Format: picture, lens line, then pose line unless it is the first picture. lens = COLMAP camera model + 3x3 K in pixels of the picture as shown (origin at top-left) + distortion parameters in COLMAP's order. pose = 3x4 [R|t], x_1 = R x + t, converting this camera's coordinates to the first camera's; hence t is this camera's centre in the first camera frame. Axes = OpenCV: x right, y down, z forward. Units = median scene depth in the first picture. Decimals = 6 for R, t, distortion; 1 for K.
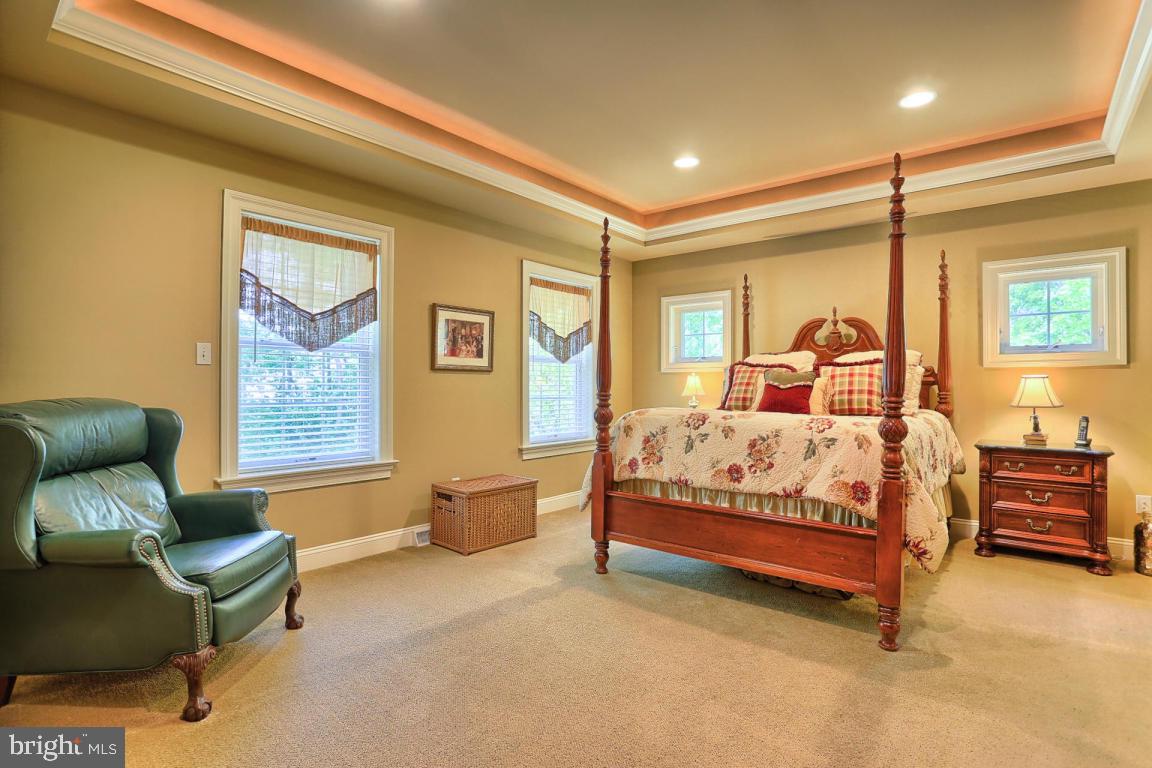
lens RADIAL K [[568.7, 0, 568.1], [0, 568.7, 406.6], [0, 0, 1]] dist [-0.058957, 0.026359]
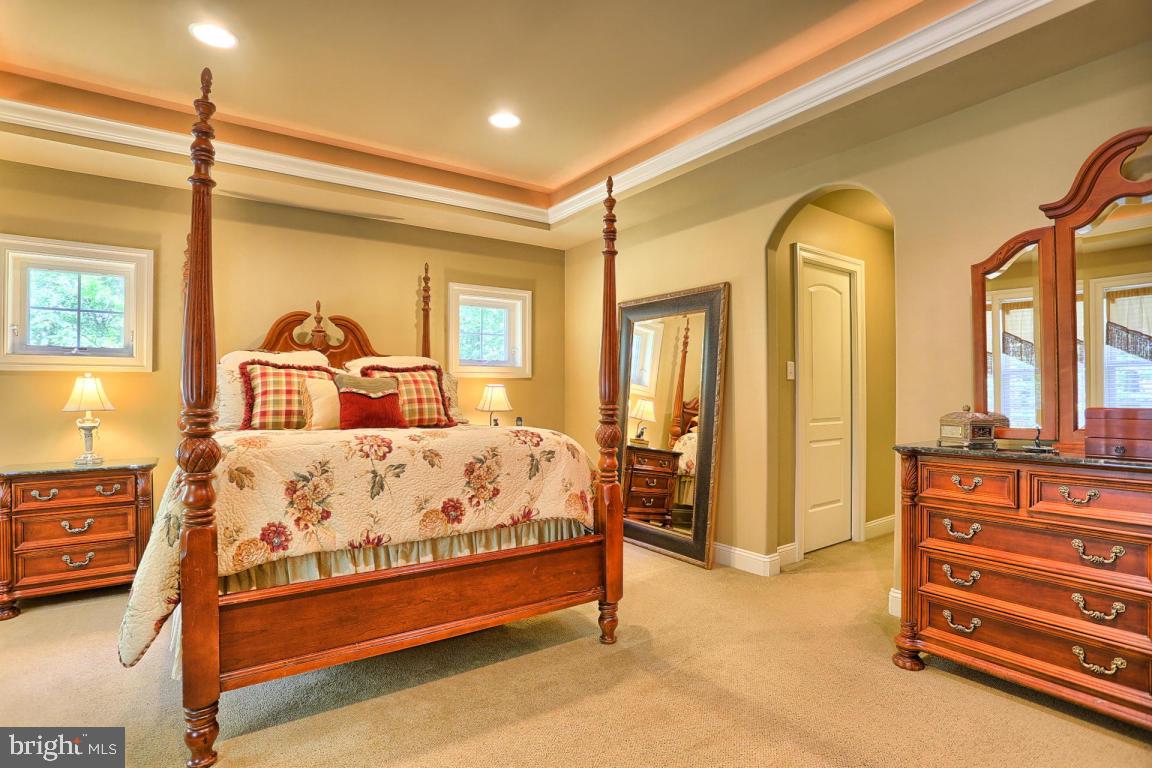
lens RADIAL K [[568.7, 0, 568.1], [0, 568.7, 406.6], [0, 0, 1]] dist [-0.058957, 0.026359]
pose [[0.259822, -0.024150, 0.965354, -0.361614], [0.035128, 0.999262, 0.015544, -0.025593], [-0.965017, 0.029872, 0.260479, 0.603762]]
